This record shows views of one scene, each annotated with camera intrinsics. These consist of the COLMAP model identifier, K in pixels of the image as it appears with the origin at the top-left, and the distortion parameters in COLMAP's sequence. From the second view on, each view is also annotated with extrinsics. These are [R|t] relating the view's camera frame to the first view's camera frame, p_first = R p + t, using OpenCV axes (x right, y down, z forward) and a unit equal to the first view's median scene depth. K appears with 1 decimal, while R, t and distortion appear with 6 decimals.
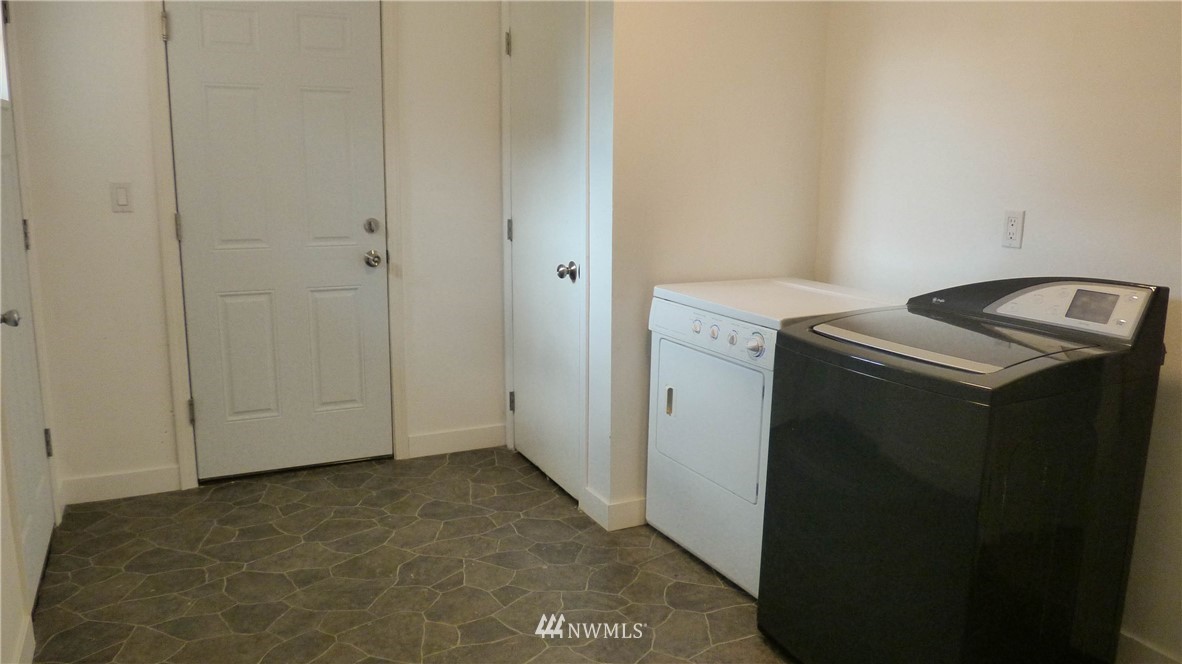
lens RADIAL K [[874.8, 0, 594.1], [0, 874.8, 345.2], [0, 0, 1]] dist [-0.025682, -0.005867]
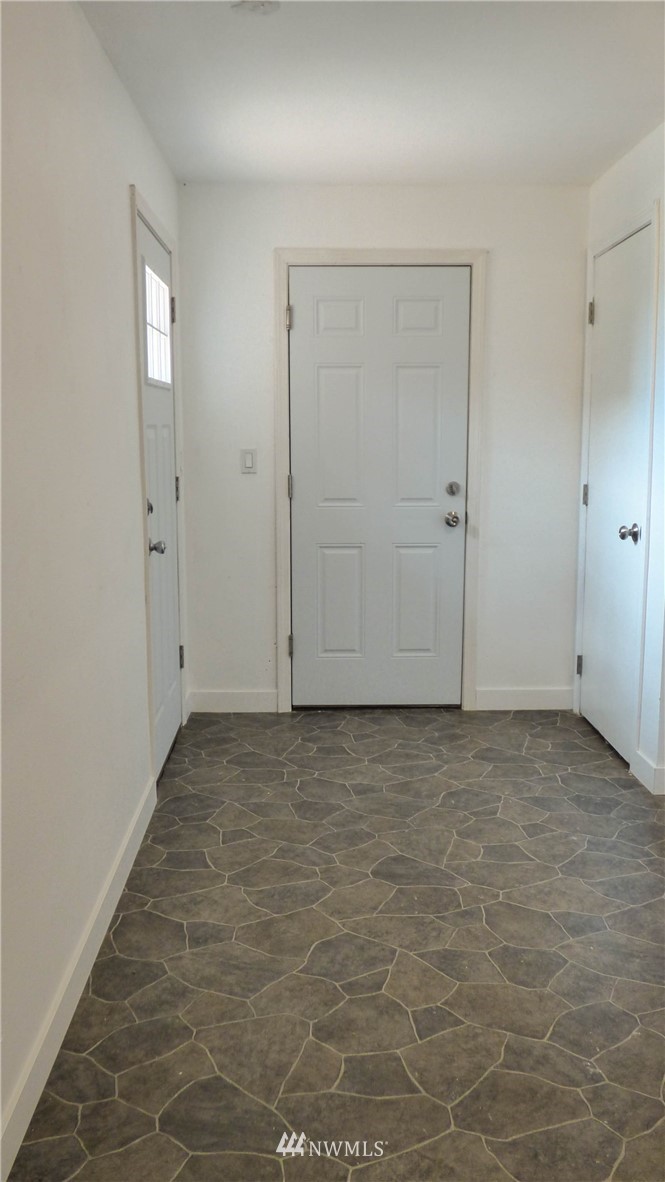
lens RADIAL K [[903.8, 0, 311.1], [0, 903.8, 612.3], [0, 0, 1]] dist [-0.019880, -0.010091]
pose [[0.901804, 0.066742, -0.426959, 0.083886], [-0.073930, 0.997263, -0.000260, 0.033041], [0.425774, 0.031799, 0.904271, -0.094892]]
